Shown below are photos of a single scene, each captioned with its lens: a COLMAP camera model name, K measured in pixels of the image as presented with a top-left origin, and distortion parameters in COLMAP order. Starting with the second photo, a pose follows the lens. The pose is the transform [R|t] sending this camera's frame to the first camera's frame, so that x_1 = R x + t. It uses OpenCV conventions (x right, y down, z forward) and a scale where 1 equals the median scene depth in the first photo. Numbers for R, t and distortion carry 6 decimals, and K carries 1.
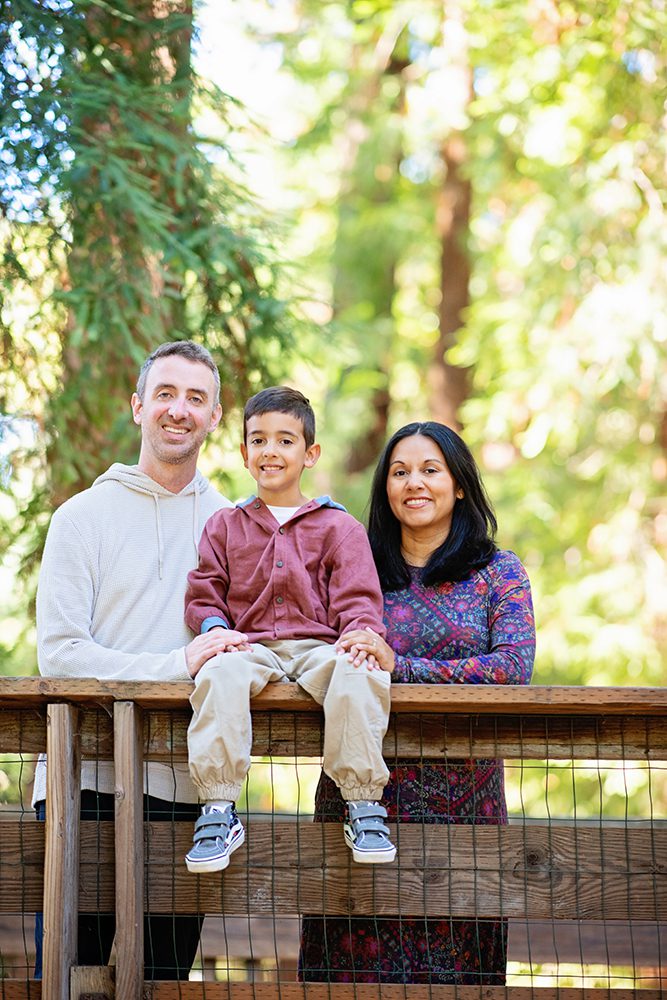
lens RADIAL K [[3502.5, 0, 333.2], [0, 3502.5, 450.7], [0, 0, 1]] dist [0.302885, -0.706162]
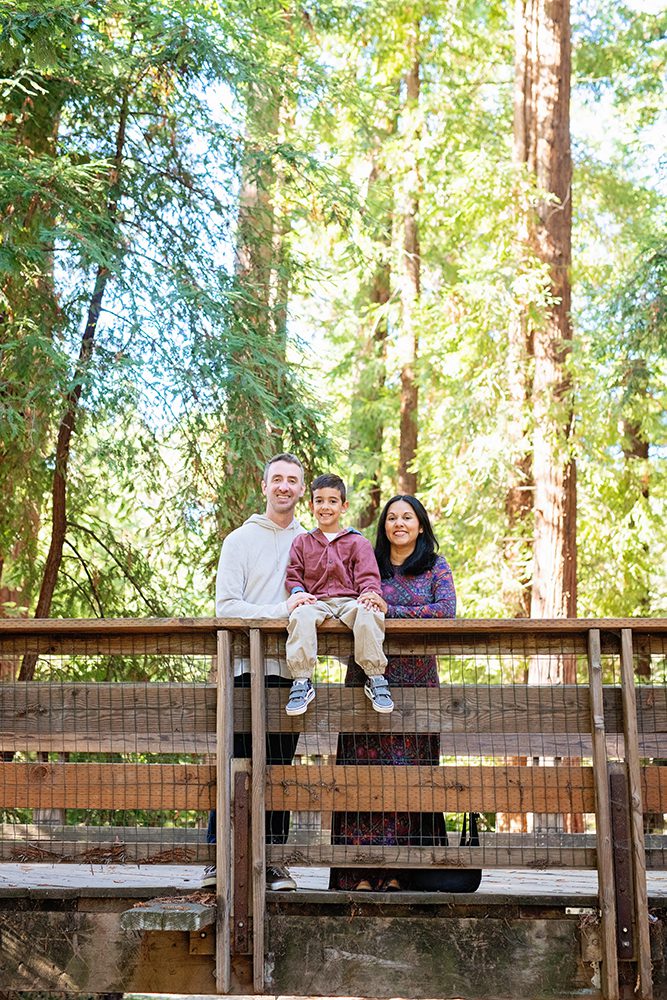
lens RADIAL K [[1444.2, 0, 333.5], [0, 1444.2, 500.0], [0, 0, 1]] dist [0.007283, -0.004529]
pose [[0.999911, -0.011414, -0.006906, -0.007043], [0.011184, 0.999410, -0.032467, 0.024001], [0.007272, 0.032387, 0.999449, 0.156963]]
